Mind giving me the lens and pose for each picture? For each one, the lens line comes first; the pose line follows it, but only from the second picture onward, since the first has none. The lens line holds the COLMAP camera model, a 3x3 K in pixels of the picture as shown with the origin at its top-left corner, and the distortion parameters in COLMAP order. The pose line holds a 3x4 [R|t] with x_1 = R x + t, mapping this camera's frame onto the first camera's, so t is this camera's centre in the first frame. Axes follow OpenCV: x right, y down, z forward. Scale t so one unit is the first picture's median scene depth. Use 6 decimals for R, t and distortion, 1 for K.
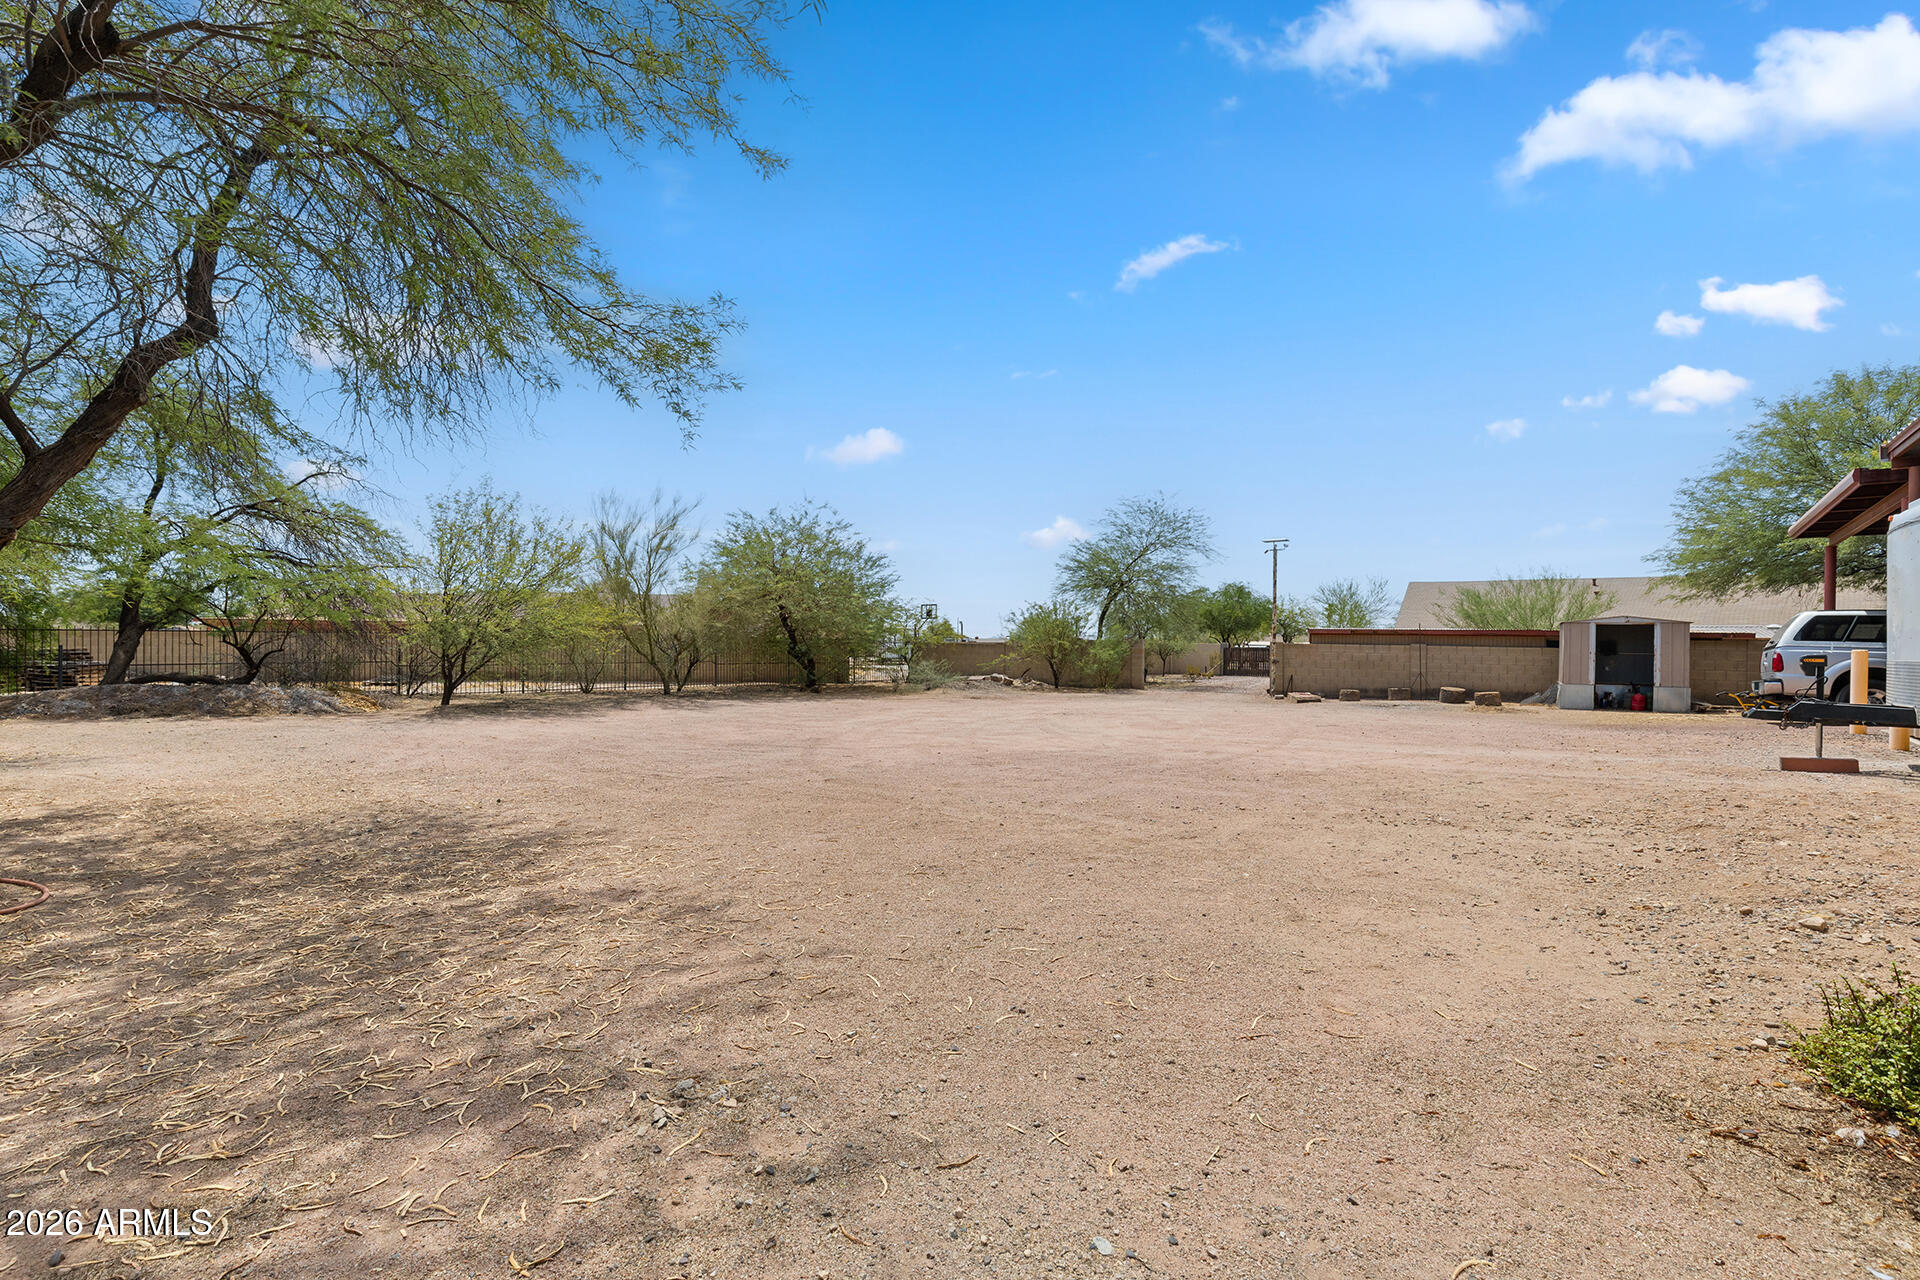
lens RADIAL K [[863.5, 0, 965.7], [0, 863.5, 646.6], [0, 0, 1]] dist [0.004305, 0.000143]
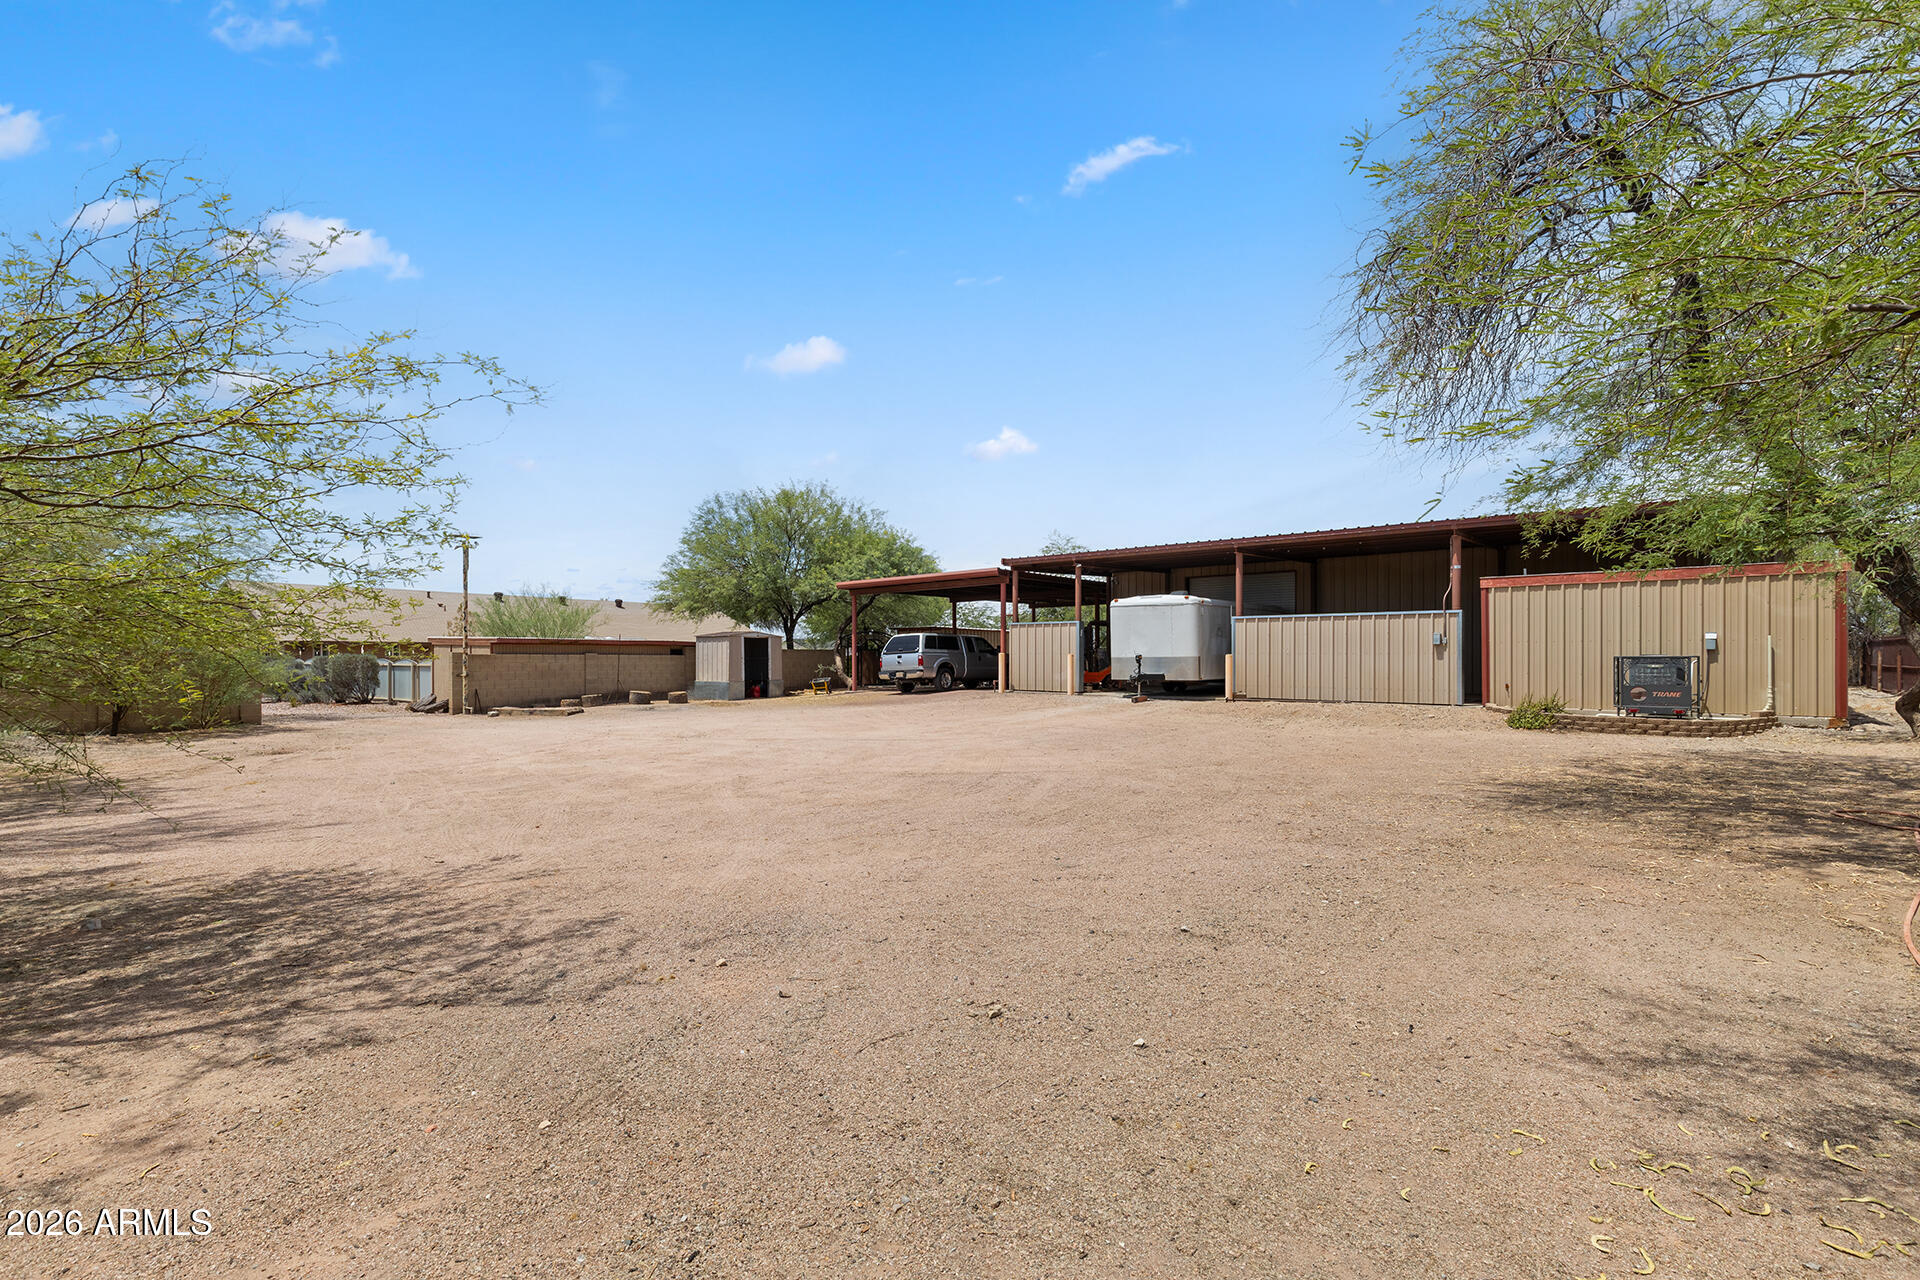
lens RADIAL K [[863.5, 0, 965.7], [0, 863.5, 646.6], [0, 0, 1]] dist [0.004305, 0.000143]
pose [[0.040011, 0.000467, 0.999199, -0.559365], [0.009215, 0.999957, -0.000837, -0.006111], [-0.999157, 0.009241, 0.040005, 0.519884]]
